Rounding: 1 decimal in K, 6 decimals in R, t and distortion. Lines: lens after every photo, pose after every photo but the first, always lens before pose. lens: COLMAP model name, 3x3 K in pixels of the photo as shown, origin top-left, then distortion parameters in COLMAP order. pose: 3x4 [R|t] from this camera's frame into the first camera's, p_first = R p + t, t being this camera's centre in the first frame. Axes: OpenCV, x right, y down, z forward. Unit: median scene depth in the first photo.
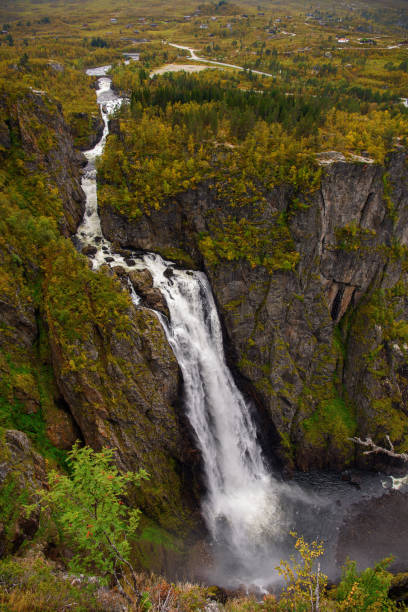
lens RADIAL K [[408.8, 0, 204.1], [0, 408.8, 308.2], [0, 0, 1]] dist [-0.074773, 0.024361]
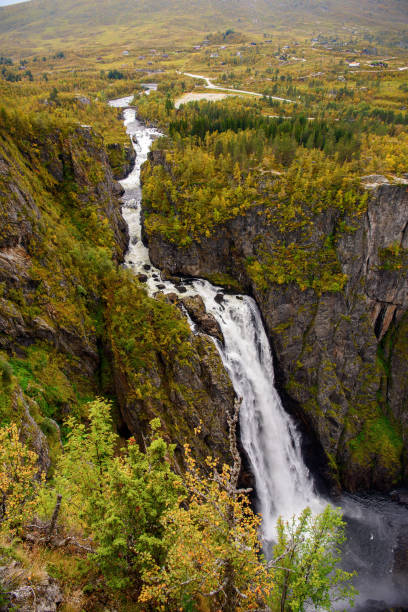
lens RADIAL K [[408.8, 0, 203.7], [0, 408.8, 308.4], [0, 0, 1]] dist [-0.074773, 0.024361]
pose [[0.999370, -0.031535, -0.016264, -0.103796], [0.030703, 0.998322, -0.049104, -0.011751], [0.017786, 0.048574, 0.998661, -0.011981]]
